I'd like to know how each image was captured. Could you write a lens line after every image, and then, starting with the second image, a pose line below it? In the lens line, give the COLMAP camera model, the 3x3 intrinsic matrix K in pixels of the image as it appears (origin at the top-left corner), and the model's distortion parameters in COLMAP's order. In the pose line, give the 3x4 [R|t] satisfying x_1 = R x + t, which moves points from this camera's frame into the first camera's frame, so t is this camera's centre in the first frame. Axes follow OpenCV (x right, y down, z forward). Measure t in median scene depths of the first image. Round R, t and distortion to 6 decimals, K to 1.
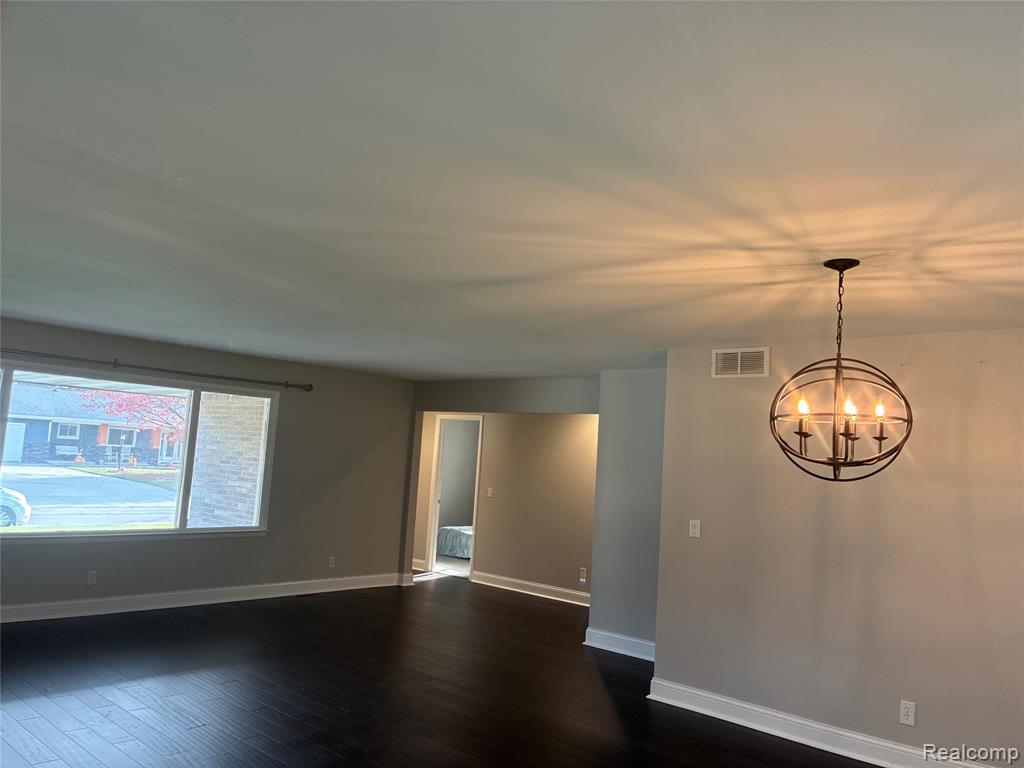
lens RADIAL K [[772.9, 0, 518.3], [0, 772.9, 374.4], [0, 0, 1]] dist [0.063562, -0.098311]
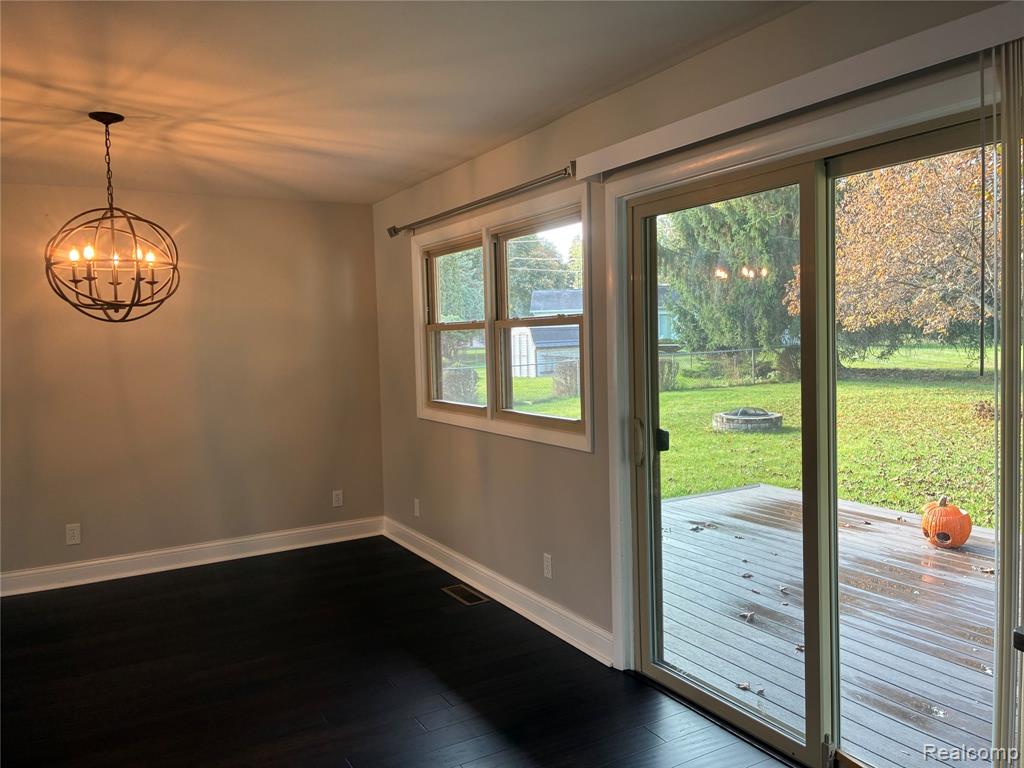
lens RADIAL K [[772.9, 0, 518.3], [0, 772.9, 374.4], [0, 0, 1]] dist [0.063562, -0.098311]
pose [[0.304527, -0.116890, 0.945304, -0.439833], [-0.056848, 0.988442, 0.140537, 0.021397], [-0.950806, -0.096536, 0.294363, 0.119371]]
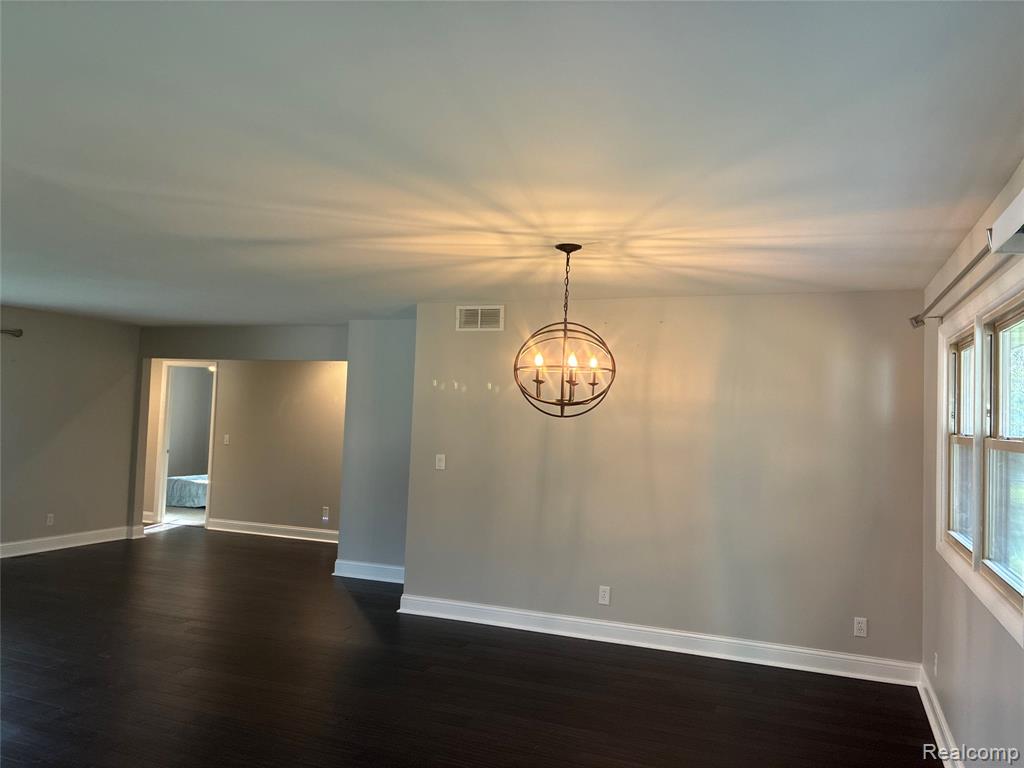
lens RADIAL K [[772.9, 0, 518.3], [0, 772.9, 374.4], [0, 0, 1]] dist [0.063562, -0.098311]
pose [[0.937305, -0.010162, 0.348362, -0.099789], [-0.015782, 0.997312, 0.071555, -0.023515], [-0.348153, -0.072567, 0.934625, -0.159666]]
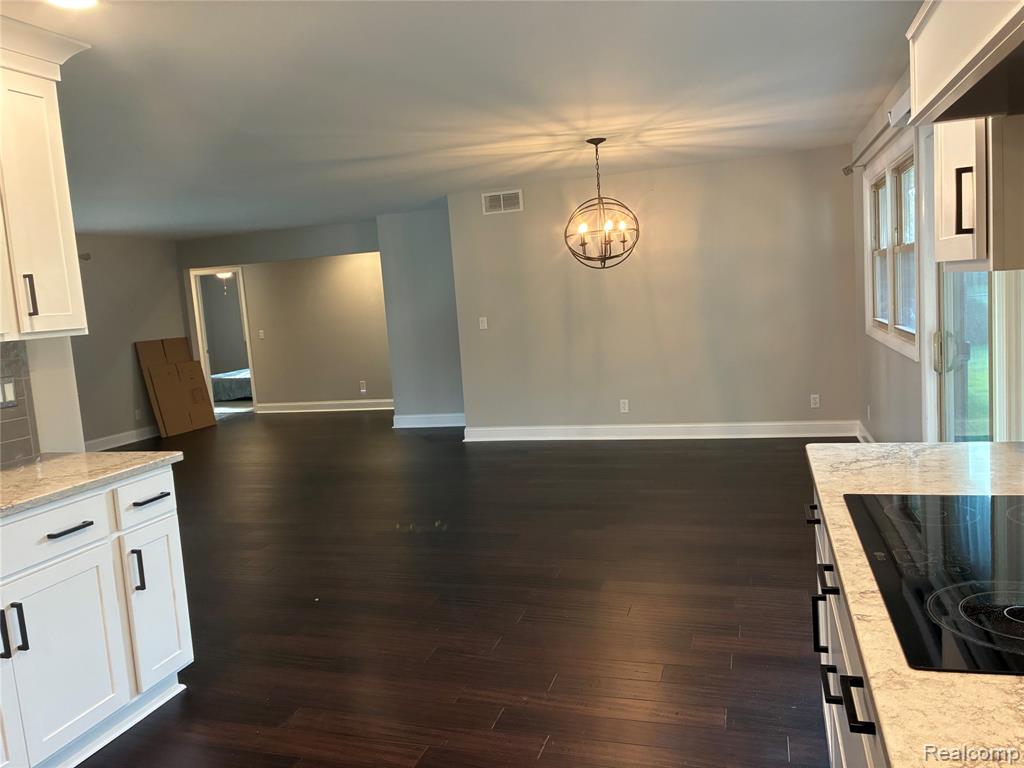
lens RADIAL K [[776.0, 0, 518.6], [0, 776.0, 379.9], [0, 0, 1]] dist [0.026725, -0.001203]
pose [[0.901499, -0.172293, 0.397006, -0.486698], [0.083768, 0.969458, 0.230510, -0.039801], [-0.424596, -0.174548, 0.888398, -0.513488]]
